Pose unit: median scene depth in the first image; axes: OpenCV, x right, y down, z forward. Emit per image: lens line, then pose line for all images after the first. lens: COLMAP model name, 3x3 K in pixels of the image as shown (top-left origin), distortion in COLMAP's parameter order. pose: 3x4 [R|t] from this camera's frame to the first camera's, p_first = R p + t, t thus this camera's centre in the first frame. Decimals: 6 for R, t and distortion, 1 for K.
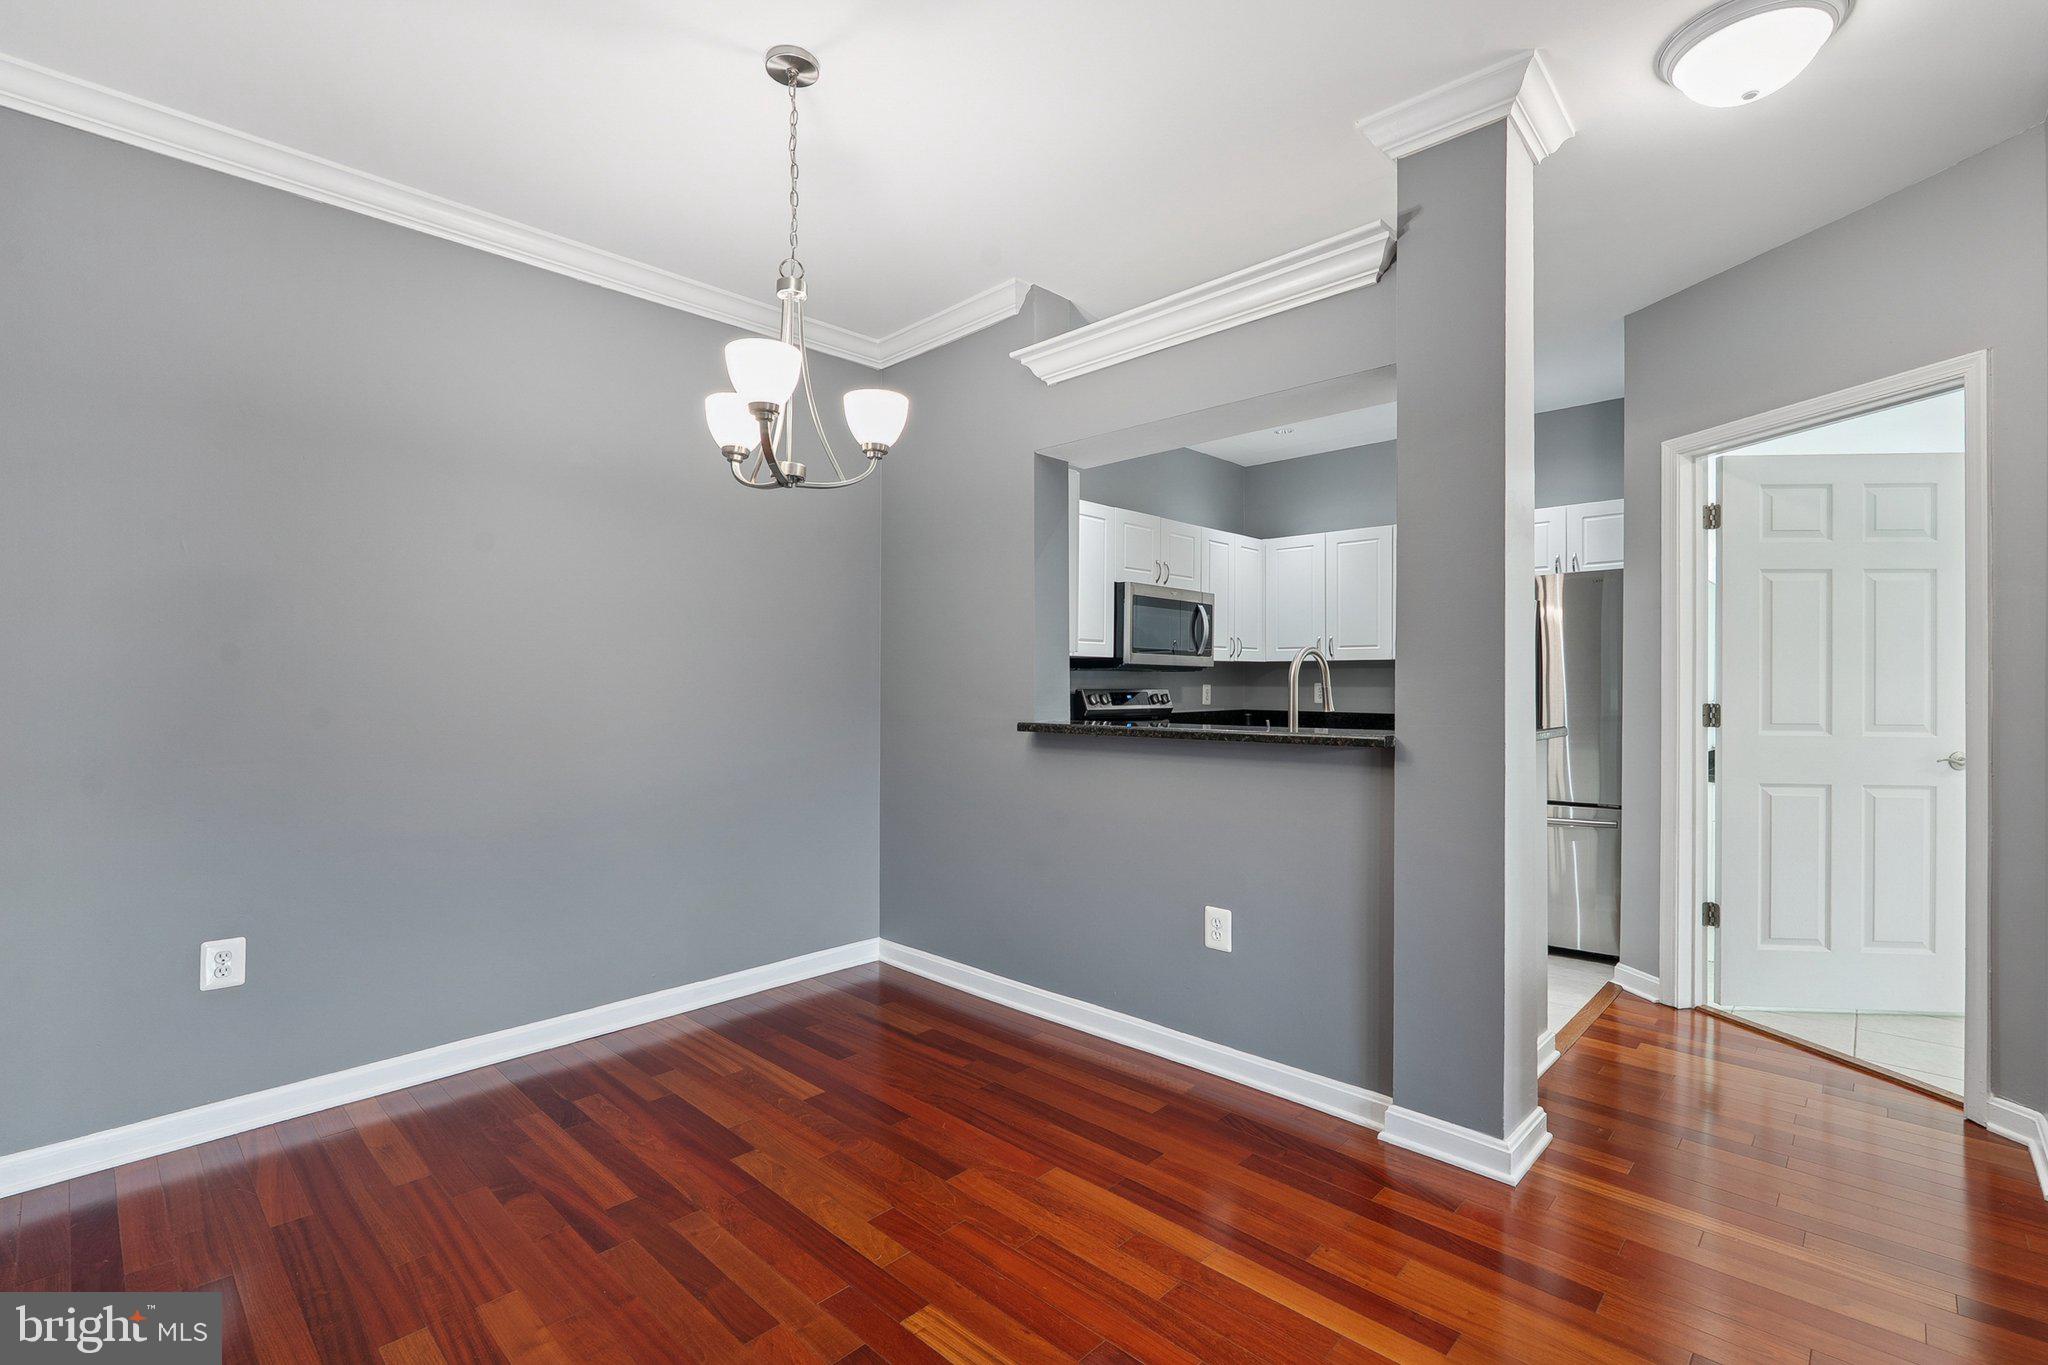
lens RADIAL K [[912.3, 0, 1060.0], [0, 912.3, 685.3], [0, 0, 1]] dist [-0.000075, 0.000028]
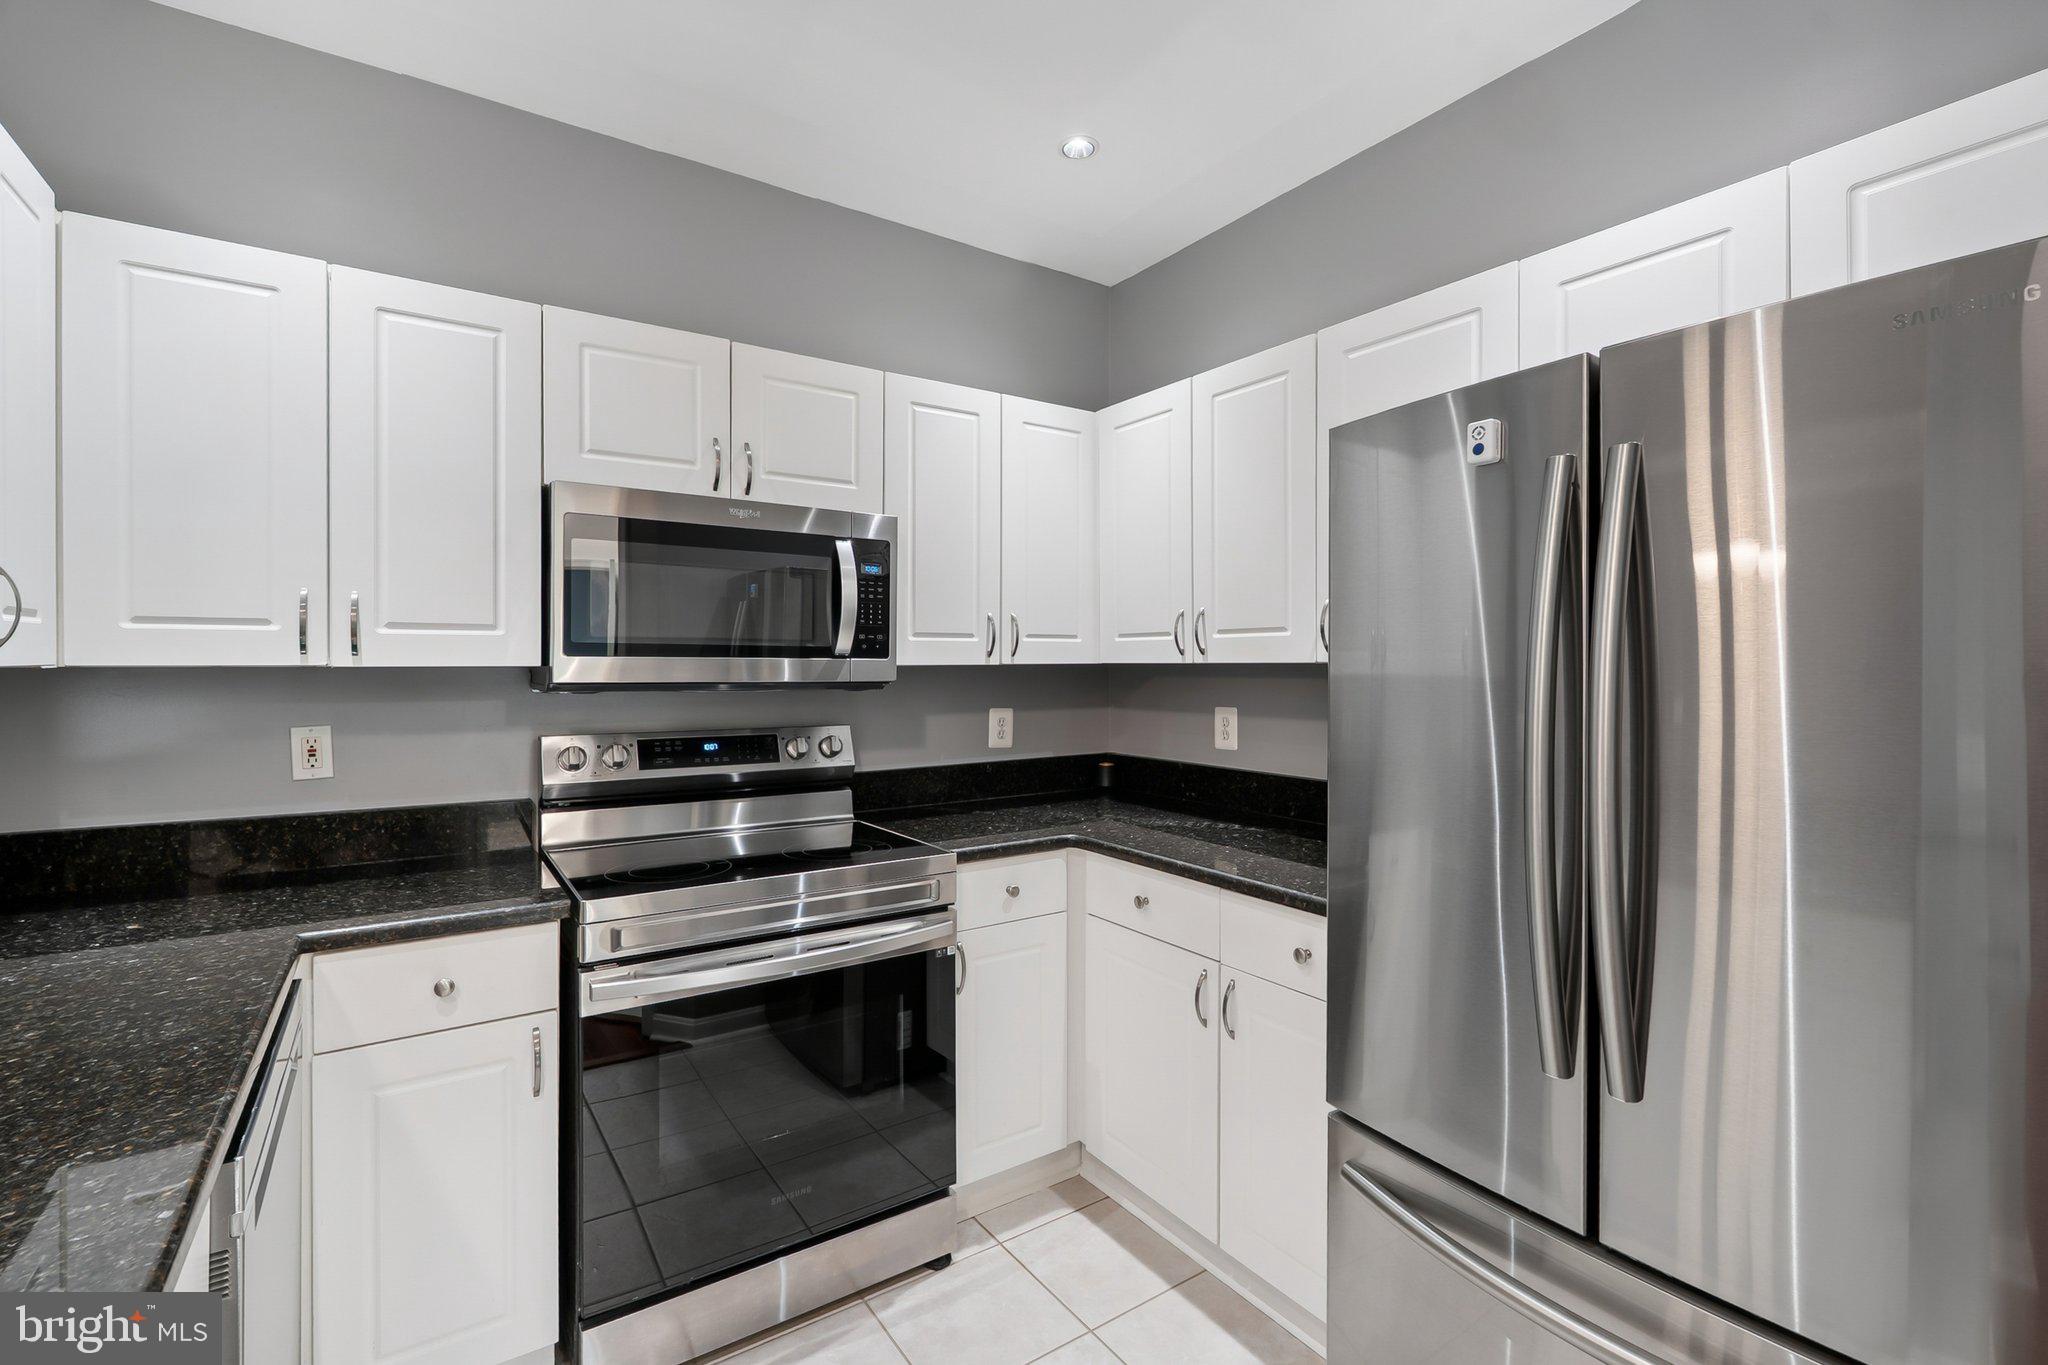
lens RADIAL K [[929.9, 0, 1065.9], [0, 929.9, 668.9], [0, 0, 1]] dist [-0.002236, 0.000079]
pose [[0.977662, -0.003310, -0.210158, 0.534710], [0.002851, 0.999993, -0.002490, -0.037565], [0.210165, 0.001835, 0.977664, 0.885644]]
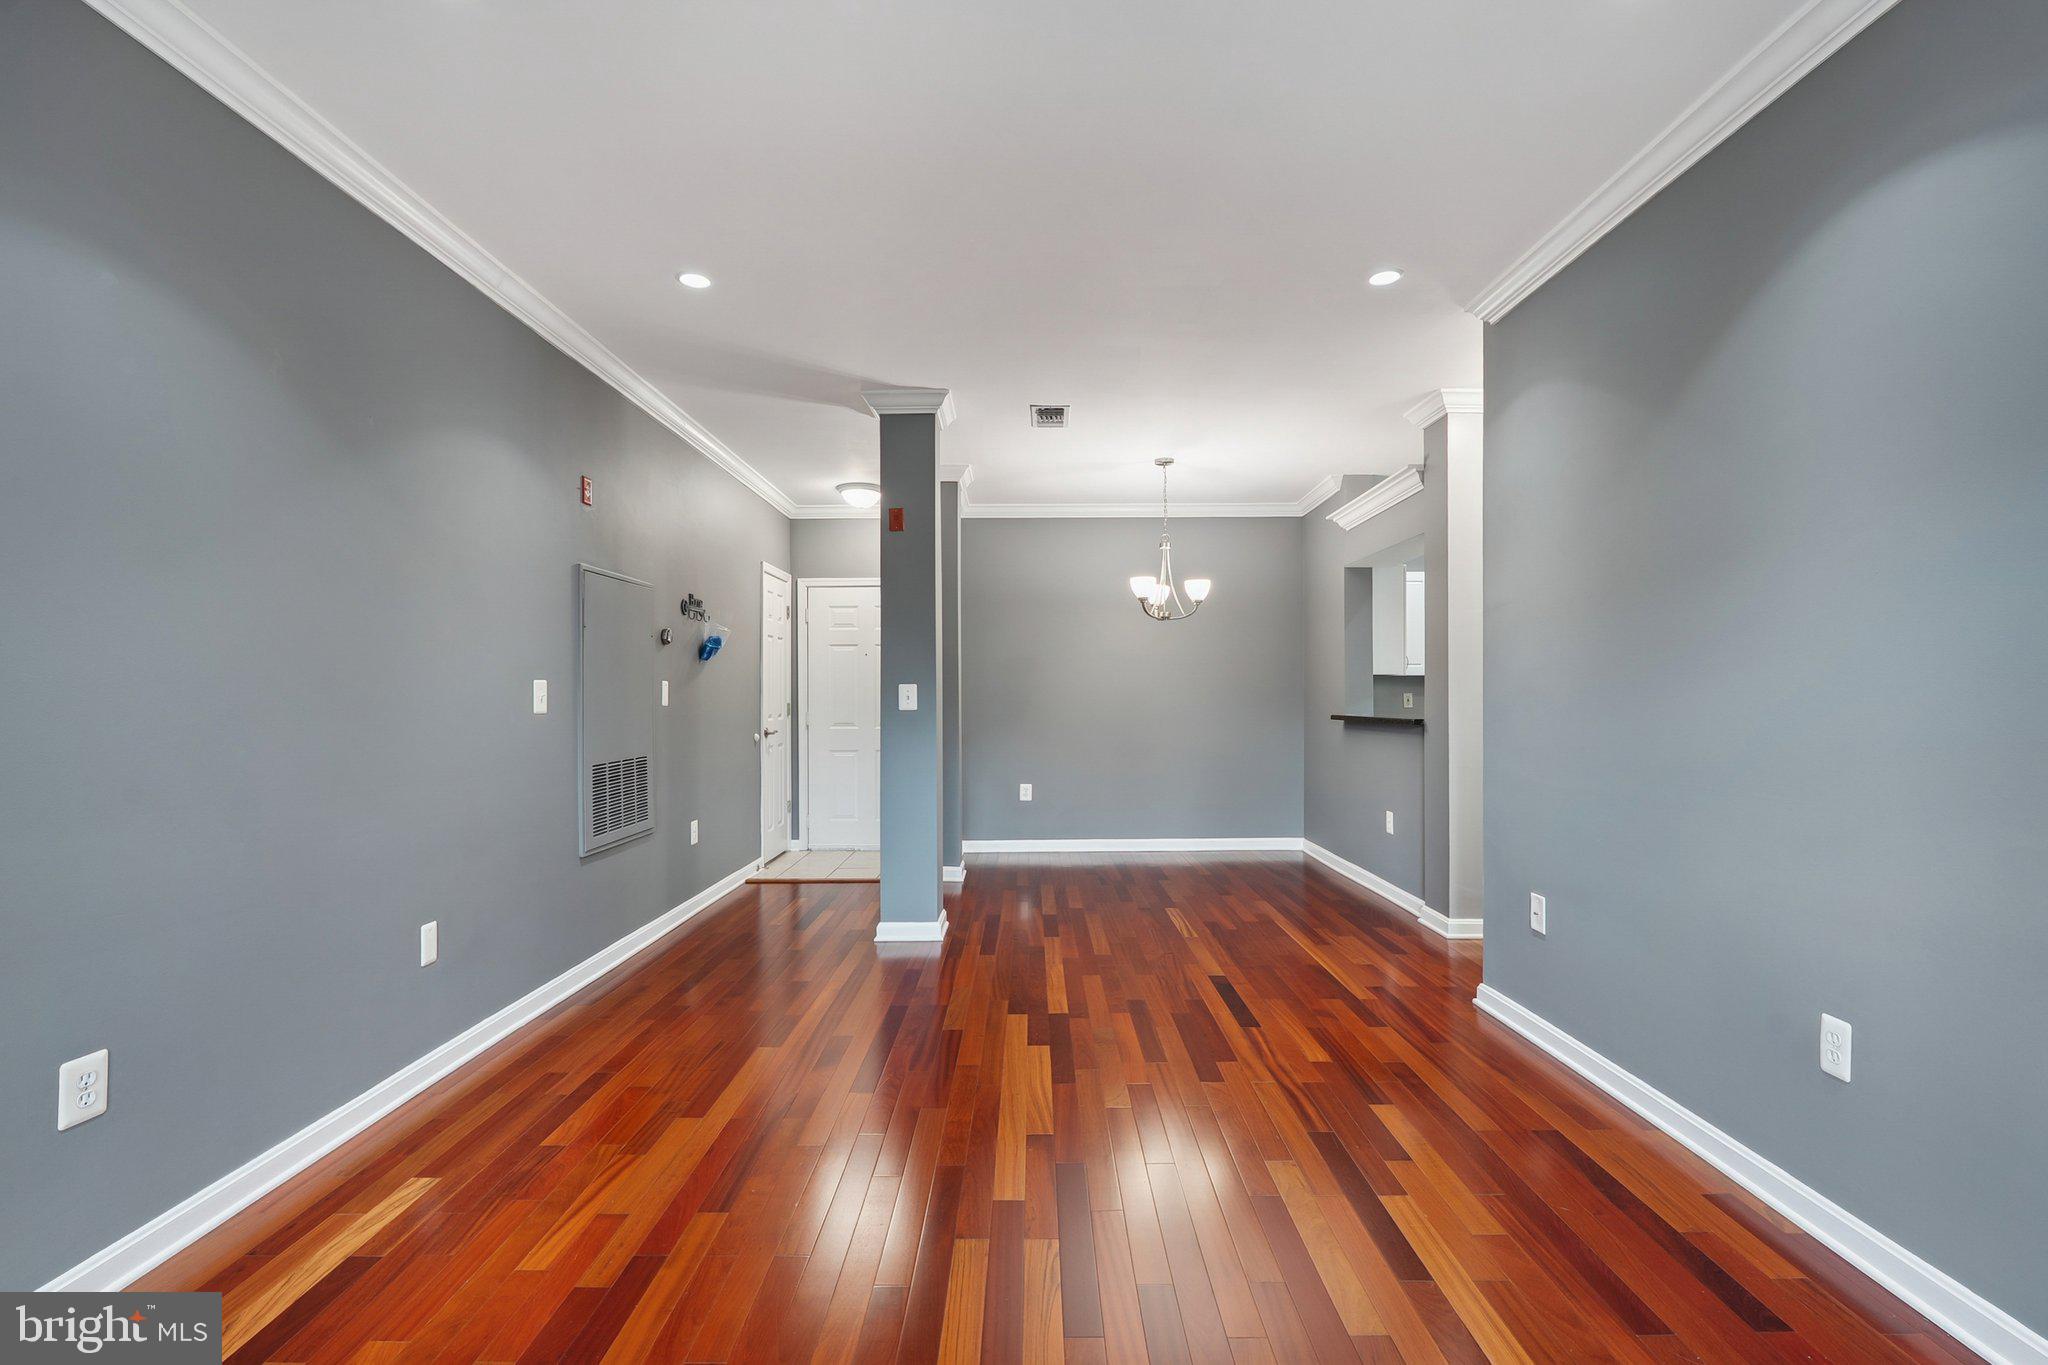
lens RADIAL K [[909.4, 0, 1011.4], [0, 909.4, 696.0], [0, 0, 1]] dist [-0.001504, 0.000291]
pose [[0.657557, -0.005018, -0.753388, 0.909611], [0.004162, 0.999987, -0.003027, 0.005212], [0.753394, -0.001146, 0.657569, -0.699022]]
